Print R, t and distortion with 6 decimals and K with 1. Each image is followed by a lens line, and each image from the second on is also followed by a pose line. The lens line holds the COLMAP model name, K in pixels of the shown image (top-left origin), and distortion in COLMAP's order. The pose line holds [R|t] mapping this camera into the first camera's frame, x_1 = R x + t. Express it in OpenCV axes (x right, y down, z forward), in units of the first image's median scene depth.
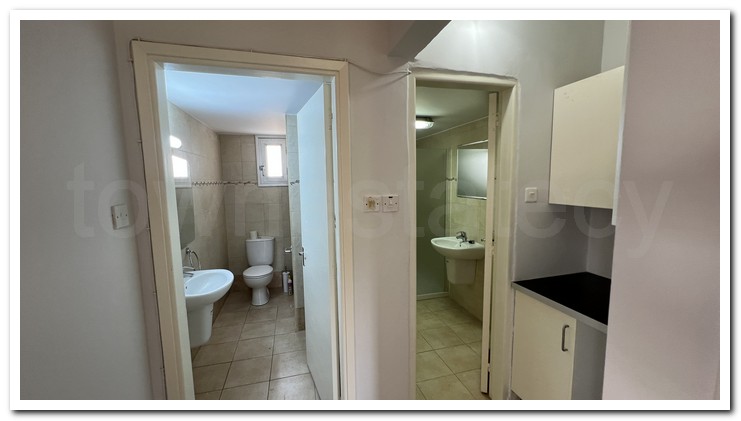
lens RADIAL K [[280.3, 0, 368.4], [0, 280.3, 213.6], [0, 0, 1]] dist [-0.006738, 0.000872]
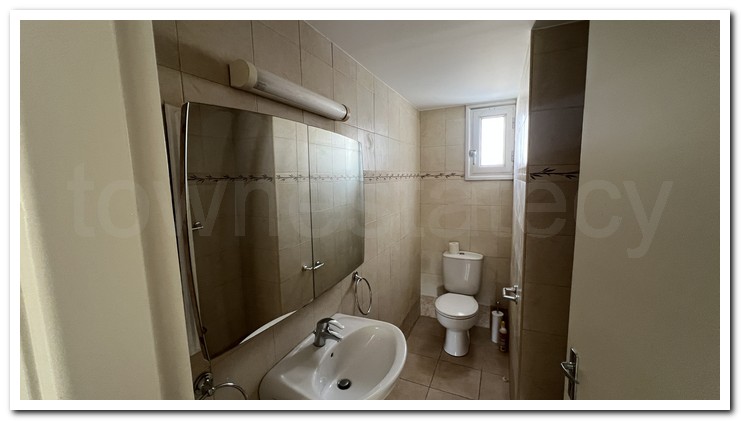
lens RADIAL K [[280.3, 0, 367.2], [0, 280.3, 211.8], [0, 0, 1]] dist [-0.006738, 0.000872]
pose [[0.759346, 0.073602, -0.646511, -0.124732], [-0.060197, 0.997267, 0.042830, -0.033564], [0.647896, 0.006395, 0.761702, 0.316760]]
